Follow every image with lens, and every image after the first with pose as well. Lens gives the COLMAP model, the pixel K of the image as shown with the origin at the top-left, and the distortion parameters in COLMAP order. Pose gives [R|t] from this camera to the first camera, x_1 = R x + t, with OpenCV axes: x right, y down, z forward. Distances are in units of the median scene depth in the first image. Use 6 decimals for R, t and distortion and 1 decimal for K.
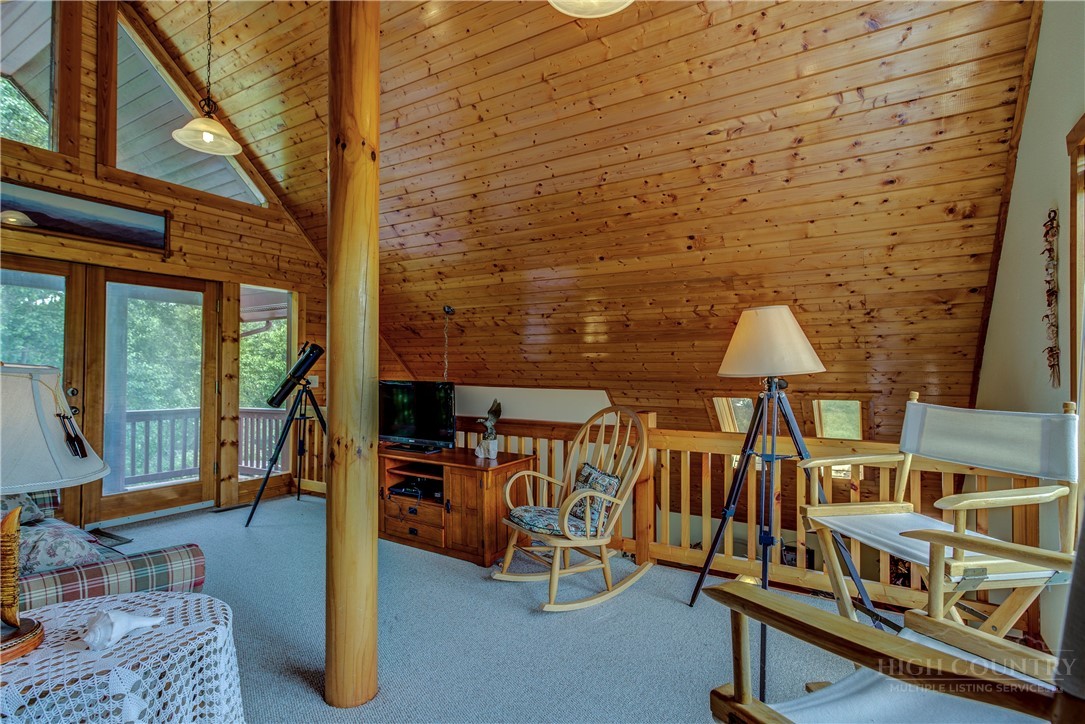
lens RADIAL K [[522.4, 0, 526.6], [0, 522.4, 365.1], [0, 0, 1]] dist [0.004675, 0.002505]
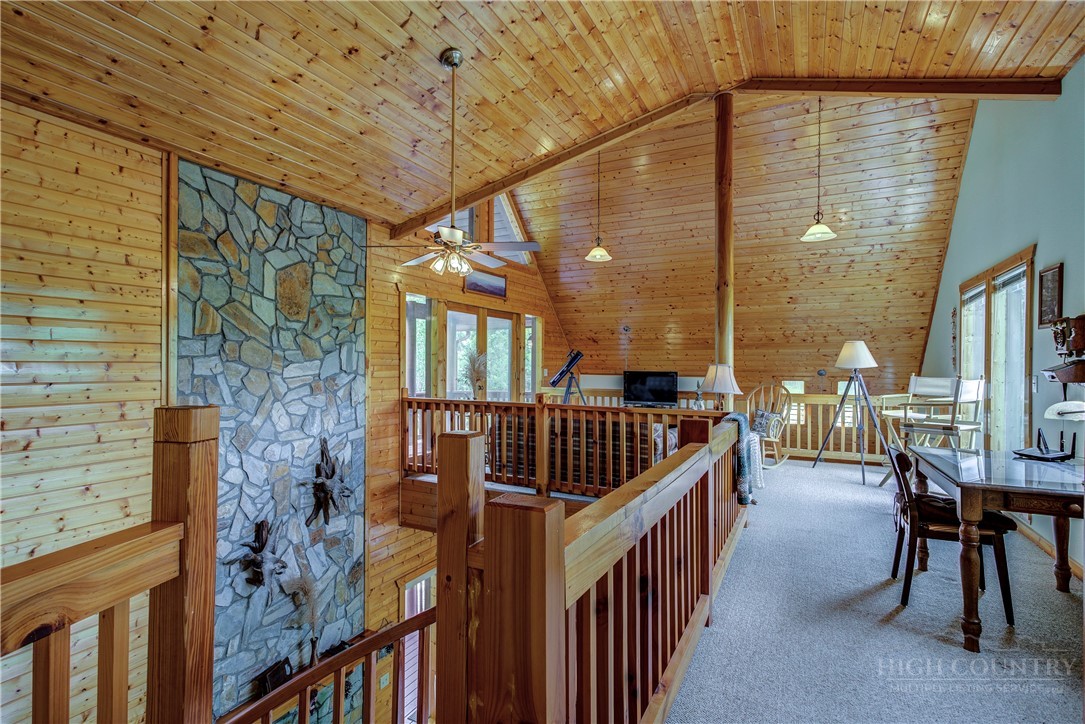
lens RADIAL K [[522.4, 0, 550.1], [0, 522.4, 361.2], [0, 0, 1]] dist [0.004675, 0.002505]
pose [[0.991219, 0.000673, 0.132231, -0.861826], [-0.001118, 0.999994, 0.003293, -0.013169], [-0.132228, -0.003412, 0.991213, -0.845096]]
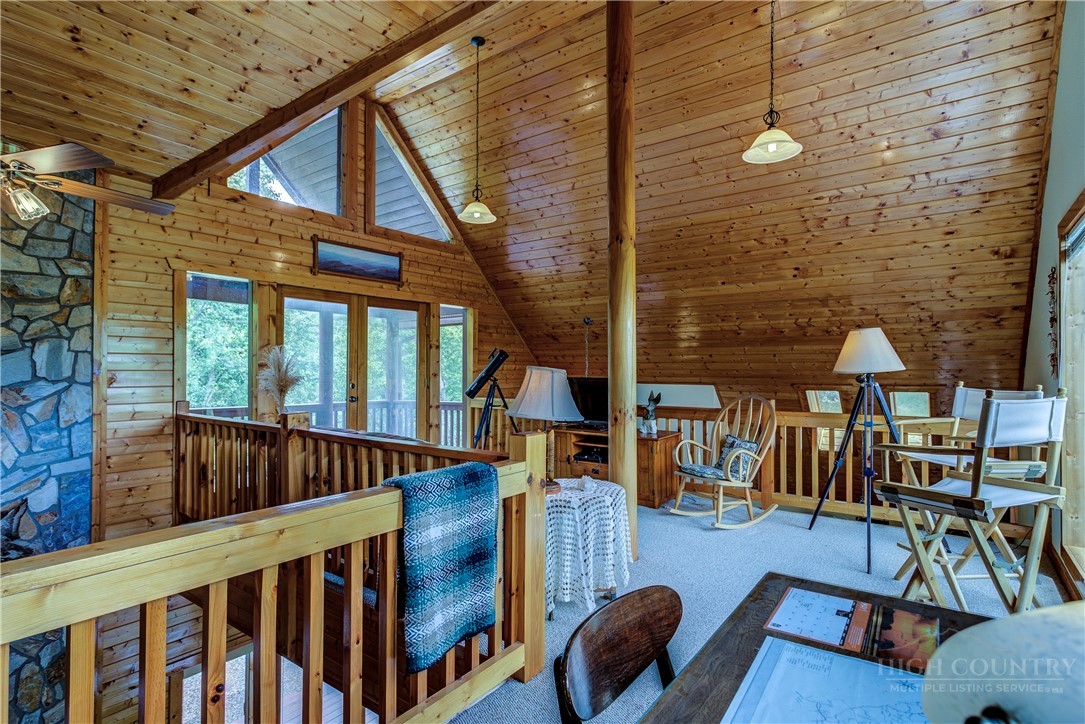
lens RADIAL K [[522.4, 0, 560.3], [0, 522.4, 363.7], [0, 0, 1]] dist [0.004675, 0.002505]
pose [[0.998884, -0.004001, -0.047060, -0.233780], [0.004034, 0.999992, 0.000617, -0.006590], [0.047057, -0.000806, 0.998892, -0.371257]]
